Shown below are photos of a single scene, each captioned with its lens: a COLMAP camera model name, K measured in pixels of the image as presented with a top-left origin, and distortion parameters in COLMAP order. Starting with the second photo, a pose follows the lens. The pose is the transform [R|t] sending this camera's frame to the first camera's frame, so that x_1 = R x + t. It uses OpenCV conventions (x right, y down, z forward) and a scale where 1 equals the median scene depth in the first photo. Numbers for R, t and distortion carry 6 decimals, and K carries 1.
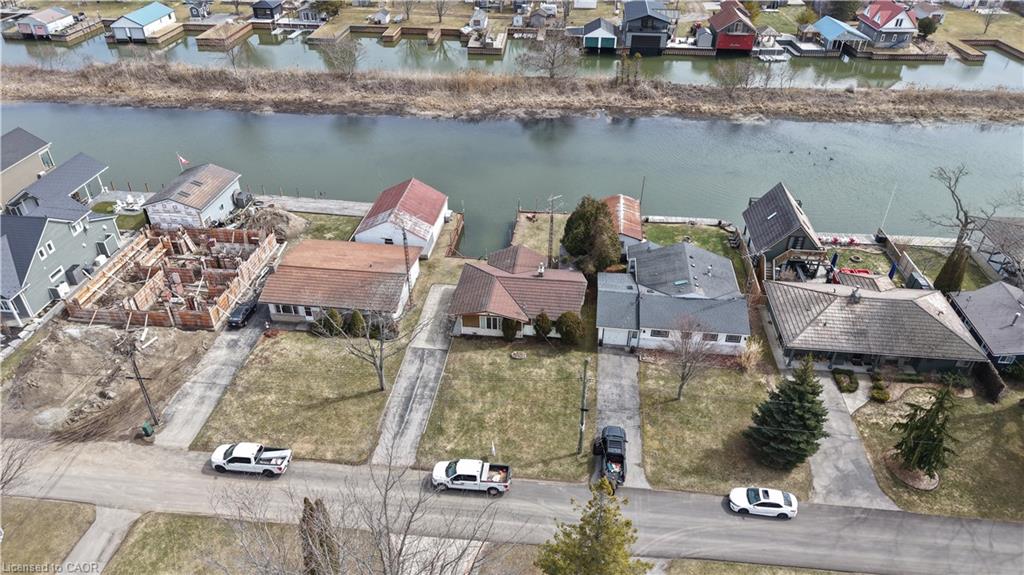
lens RADIAL K [[680.7, 0, 512.7], [0, 680.7, 293.6], [0, 0, 1]] dist [0.042327, -0.048388]
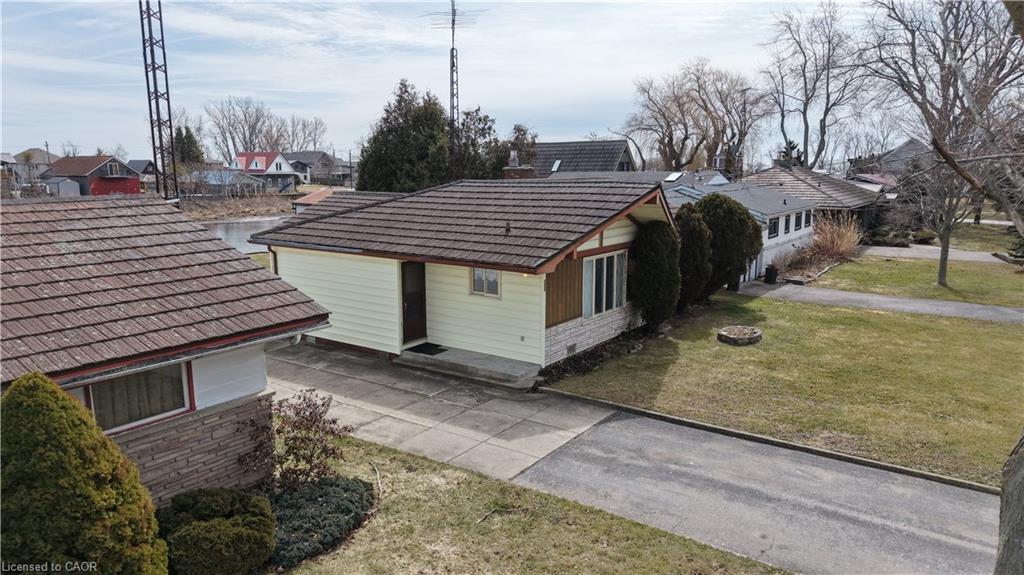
lens RADIAL K [[680.7, 0, 512.7], [0, 680.7, 293.6], [0, 0, 1]] dist [0.042327, -0.048388]
pose [[0.477794, -0.163694, 0.863086, -0.219159], [0.503467, 0.856146, -0.116336, 0.046127], [-0.719884, 0.490120, 0.491477, 0.700248]]
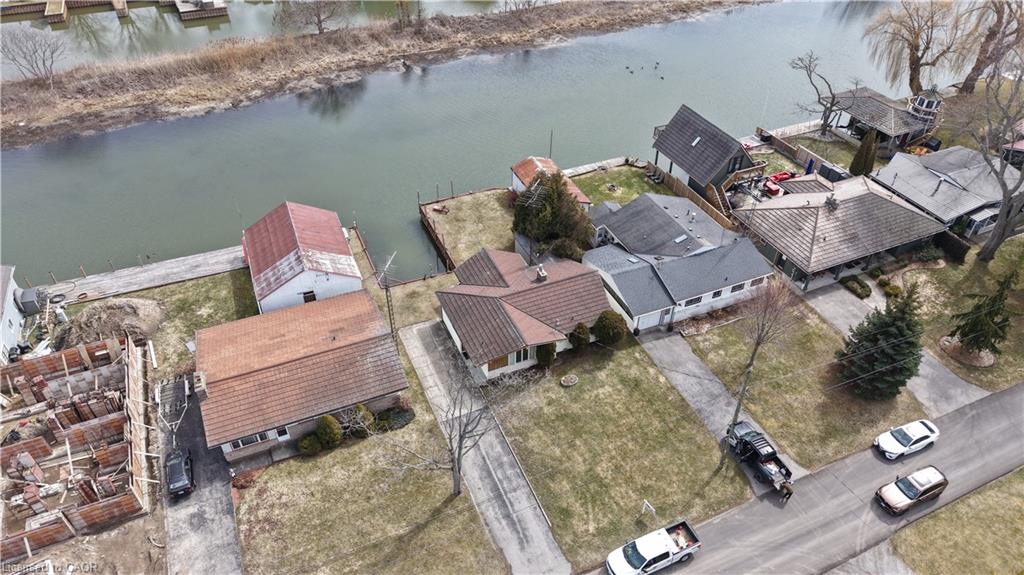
lens RADIAL K [[680.7, 0, 512.7], [0, 680.7, 293.6], [0, 0, 1]] dist [0.042327, -0.048388]
pose [[0.865257, -0.322184, 0.384094, -0.258530], [0.283876, 0.946360, 0.154328, -0.121701], [-0.413213, -0.024498, 0.910305, 0.207328]]
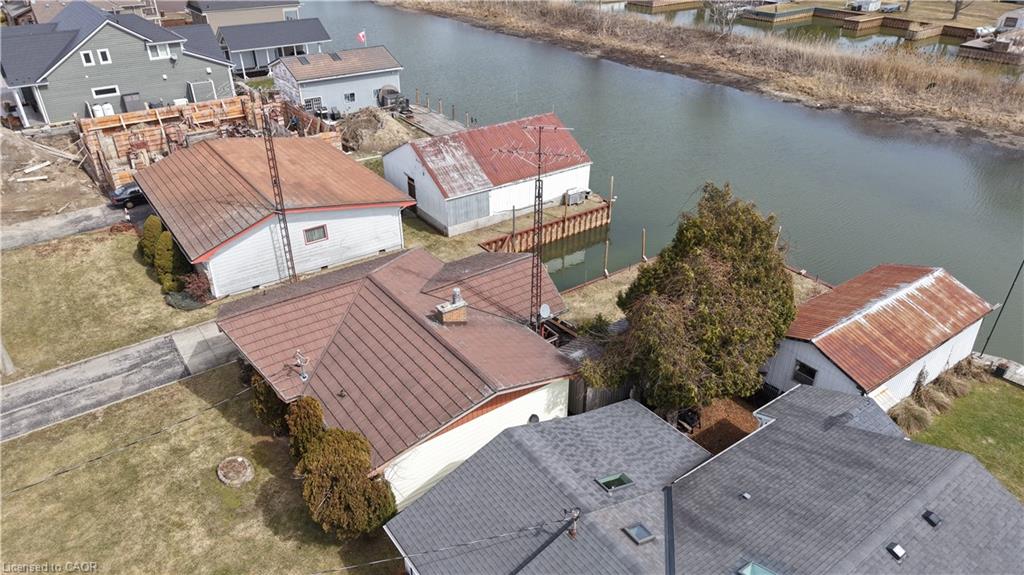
lens RADIAL K [[680.7, 0, 512.7], [0, 680.7, 293.6], [0, 0, 1]] dist [0.042327, -0.048388]
pose [[0.681489, 0.372999, -0.629638, 0.238617], [-0.421720, 0.903307, 0.078673, -0.068564], [0.598101, 0.211916, 0.772895, 0.597835]]
